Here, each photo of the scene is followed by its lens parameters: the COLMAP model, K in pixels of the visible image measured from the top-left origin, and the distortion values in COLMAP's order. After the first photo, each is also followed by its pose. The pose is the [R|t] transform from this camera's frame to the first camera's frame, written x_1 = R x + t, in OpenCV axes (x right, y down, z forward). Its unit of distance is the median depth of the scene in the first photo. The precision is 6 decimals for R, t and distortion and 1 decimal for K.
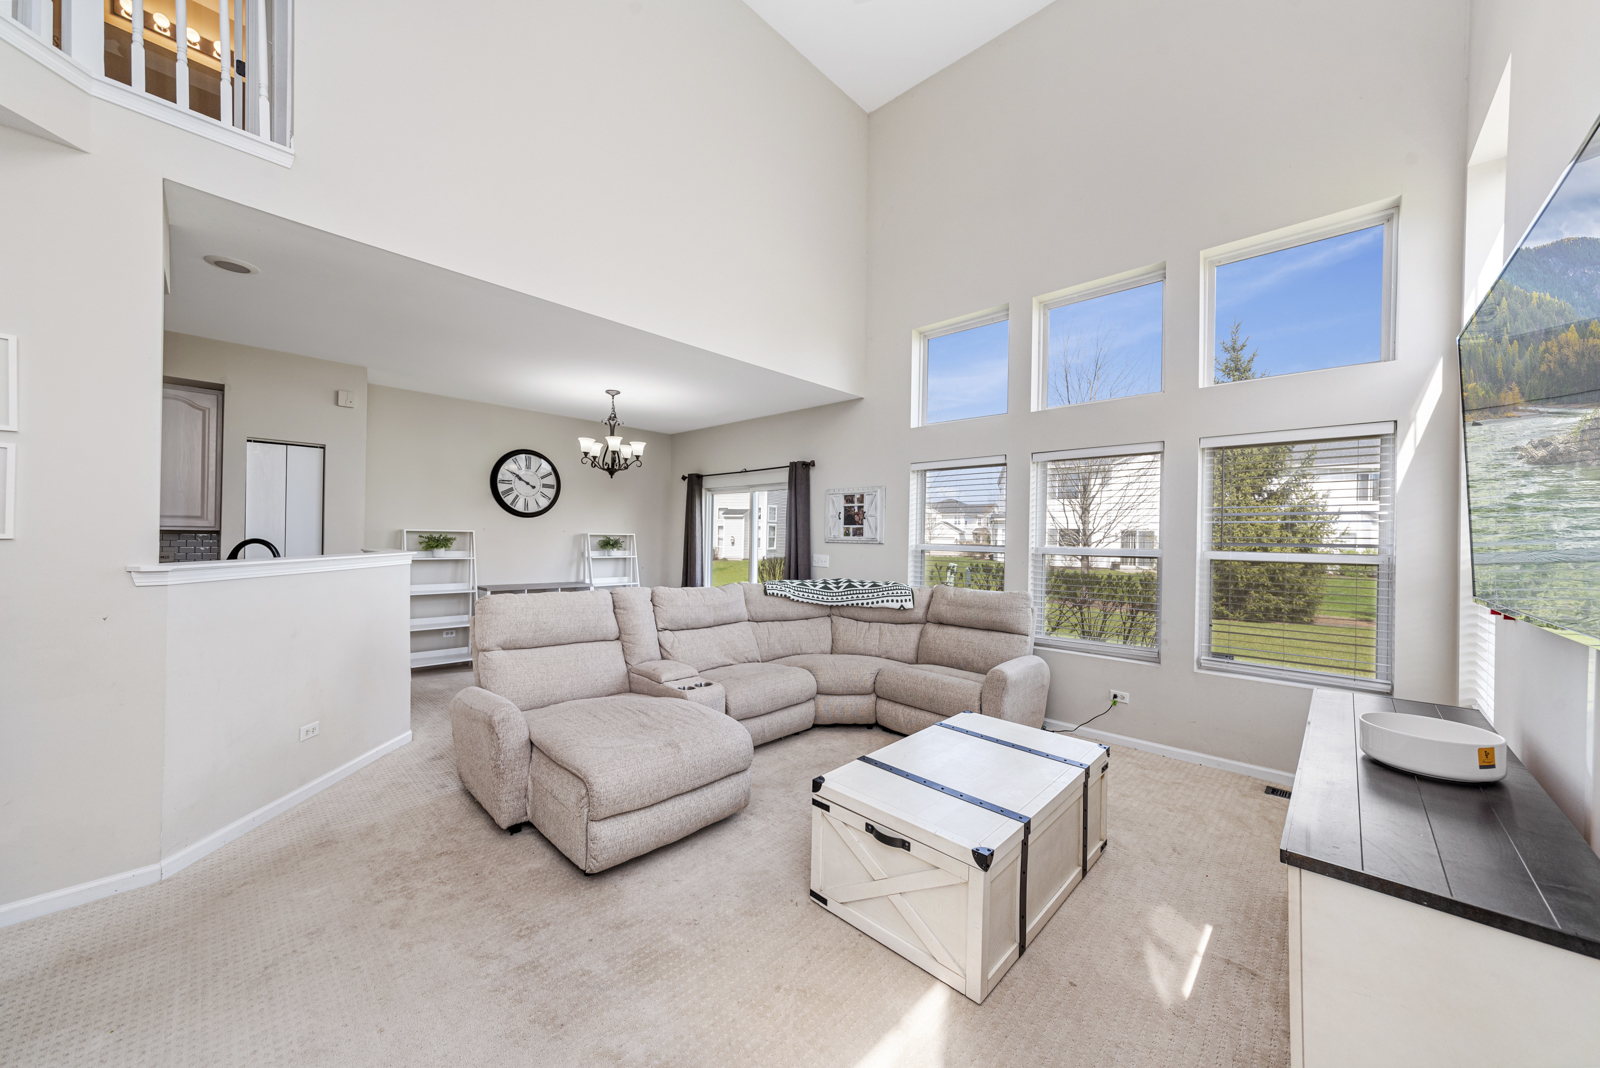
lens RADIAL K [[567.9, 0, 801.5], [0, 567.9, 532.3], [0, 0, 1]] dist [0.002180, 0.000311]
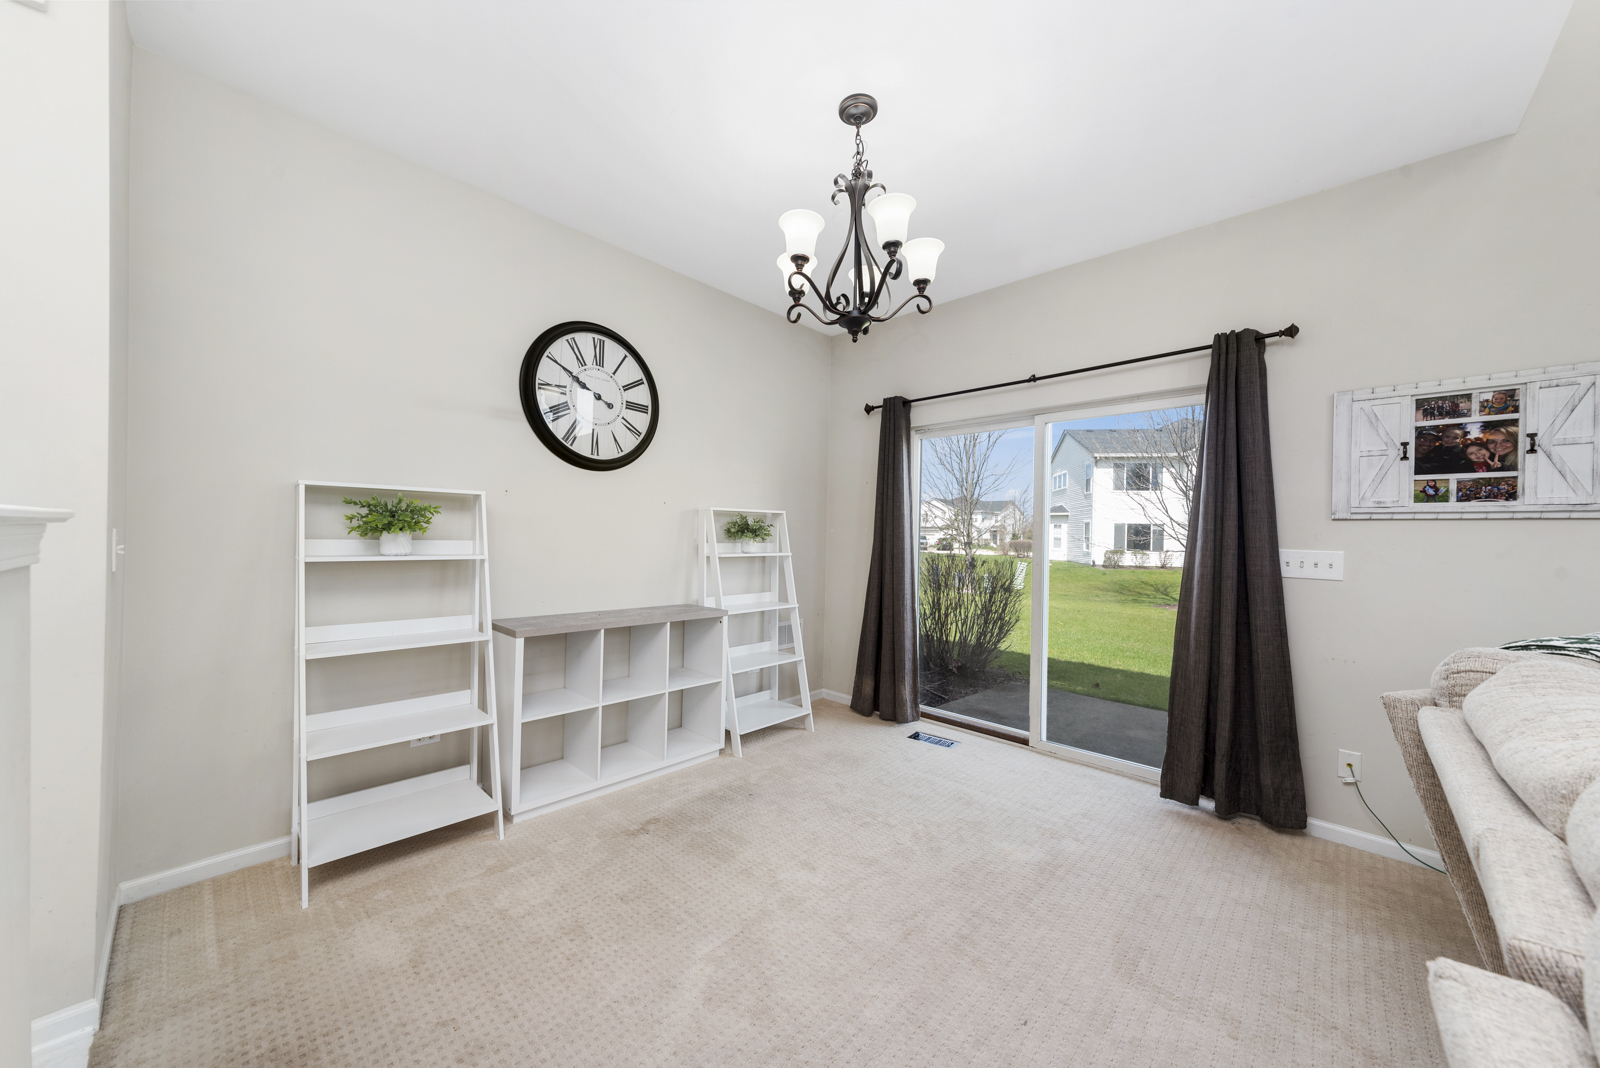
lens RADIAL K [[567.9, 0, 801.5], [0, 567.9, 532.3], [0, 0, 1]] dist [0.002180, 0.000311]
pose [[0.999973, 0.000173, -0.007407, -0.331844], [-0.000146, 0.999993, 0.003677, 0.024537], [0.007407, -0.003675, 0.999966, 0.570446]]
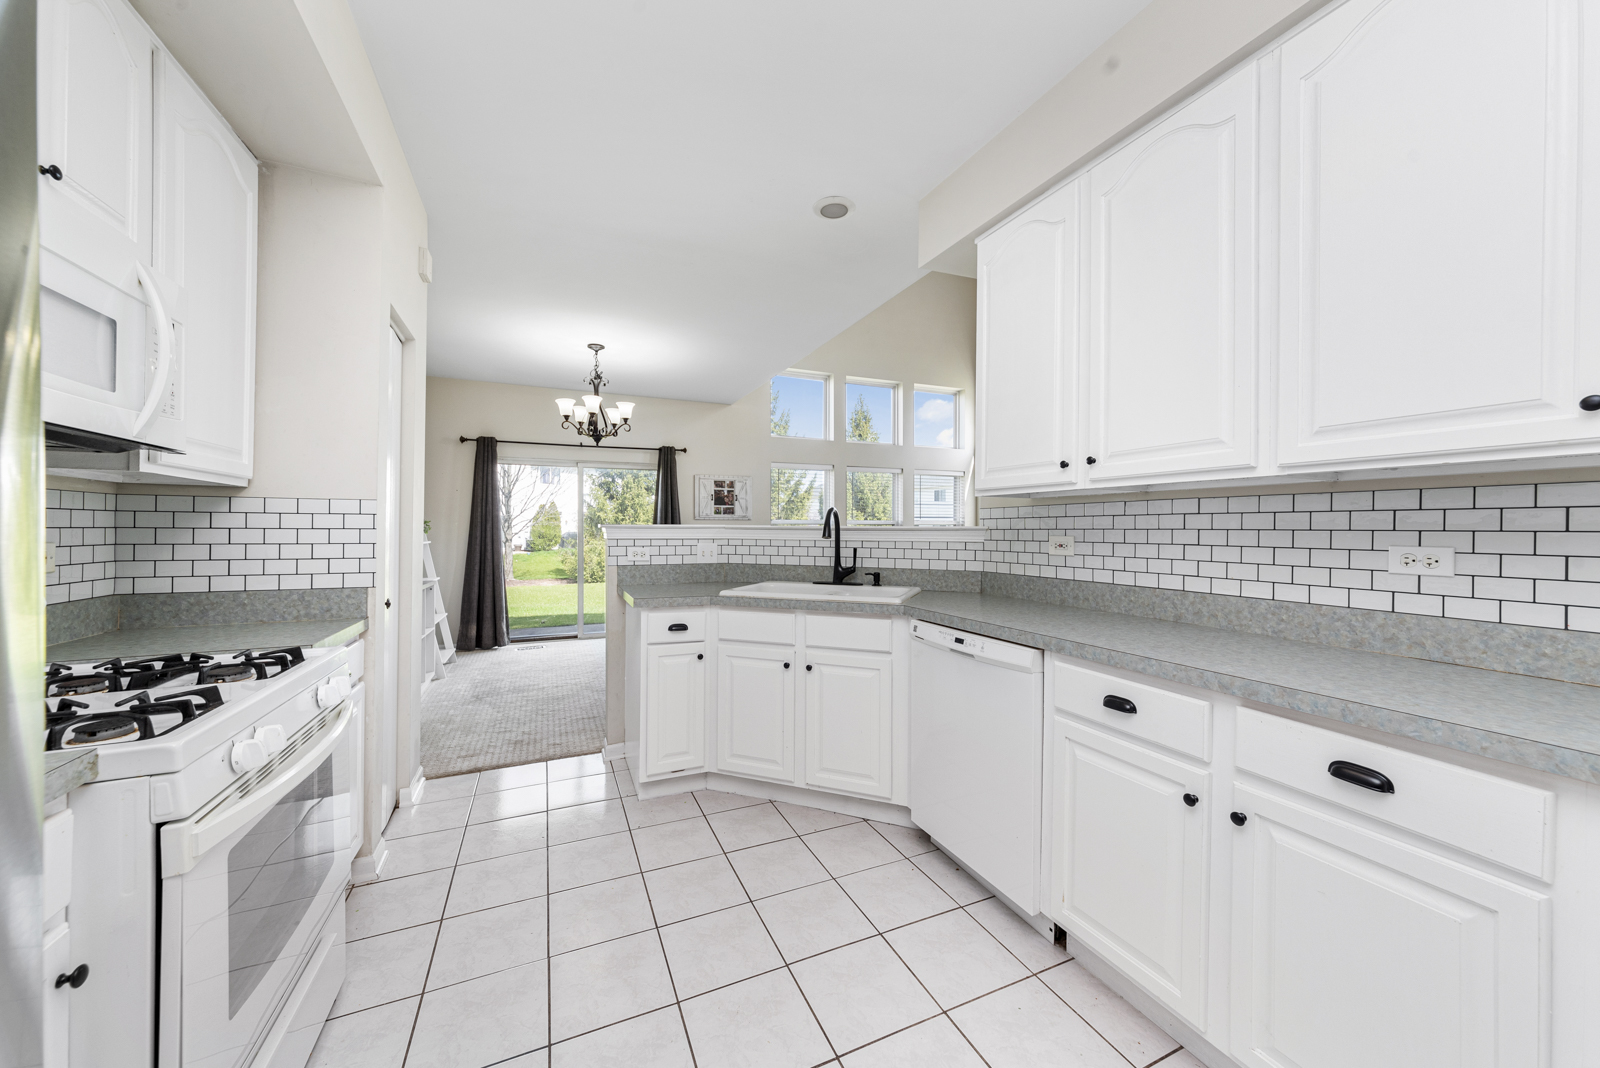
lens RADIAL K [[569.7, 0, 800.1], [0, 569.7, 529.0], [0, 0, 1]] dist [0.000424, 0.000013]
pose [[0.391051, -0.017516, 0.920202, -0.925815], [0.001384, 0.999829, 0.018444, 0.015117], [-0.920368, -0.005939, 0.391008, 0.336553]]
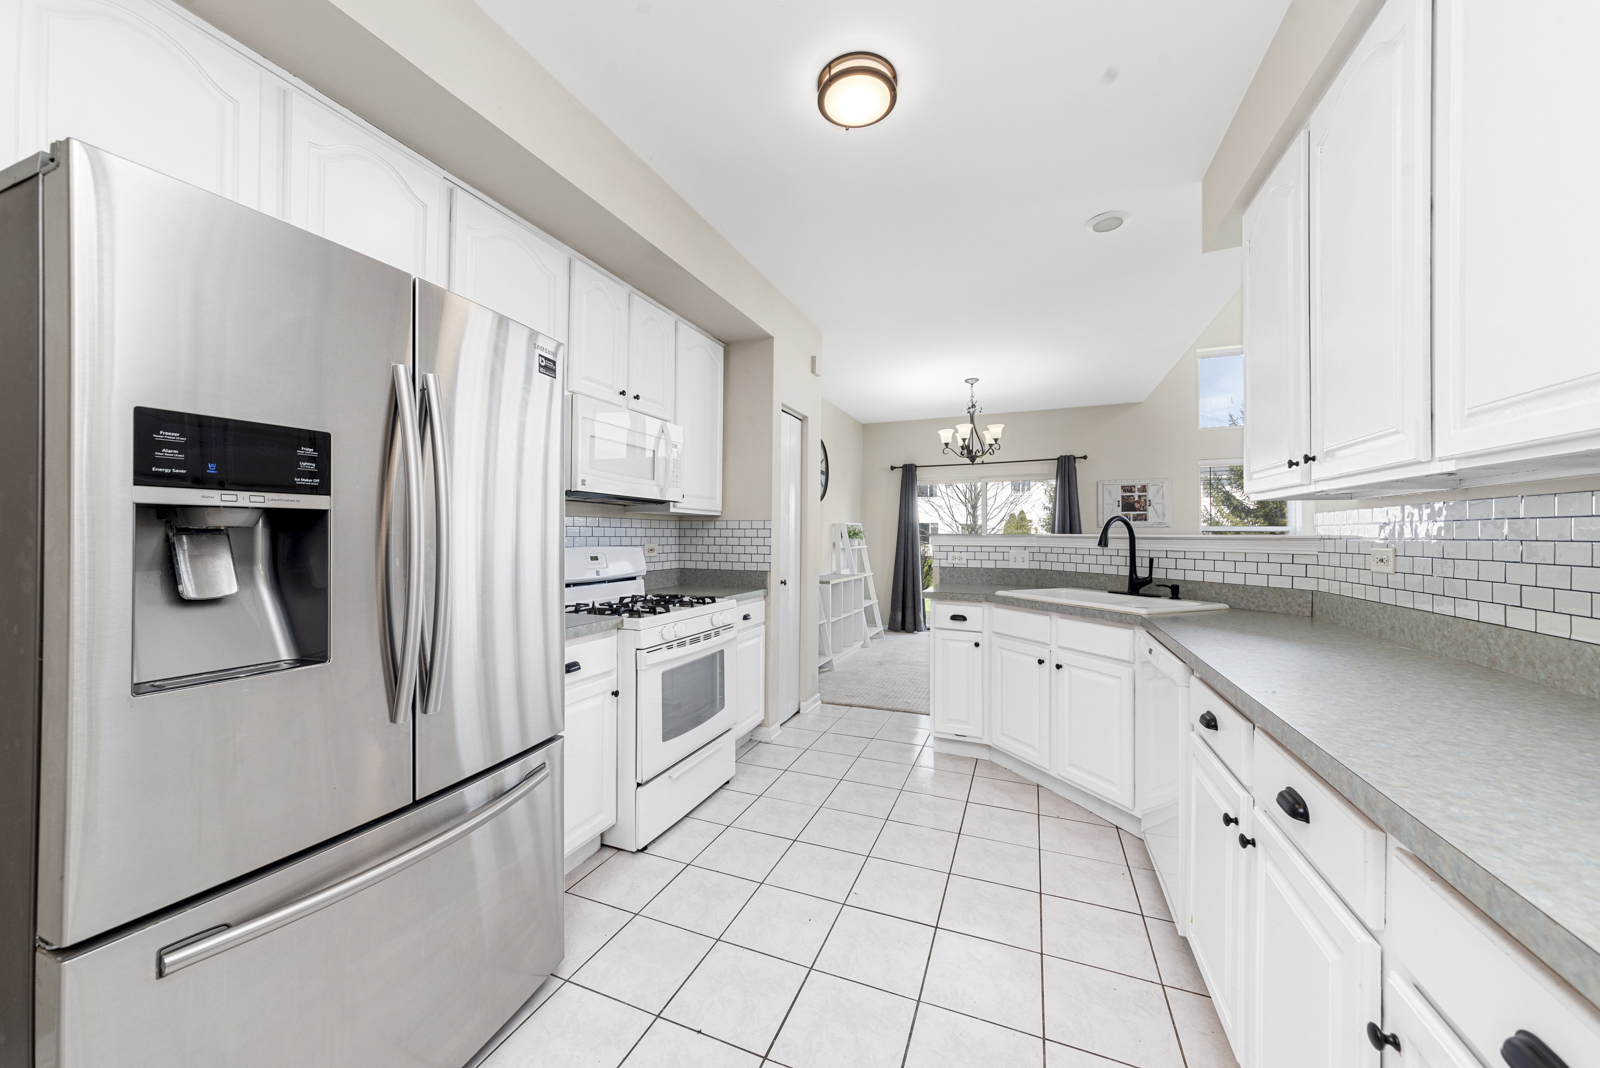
lens RADIAL K [[567.9, 0, 801.5], [0, 567.9, 532.3], [0, 0, 1]] dist [0.002180, 0.000311]
pose [[0.934920, -0.014612, 0.354558, -0.889287], [0.013927, 0.999893, 0.004483, 0.013632], [-0.354586, 0.000747, 0.935023, 0.148845]]
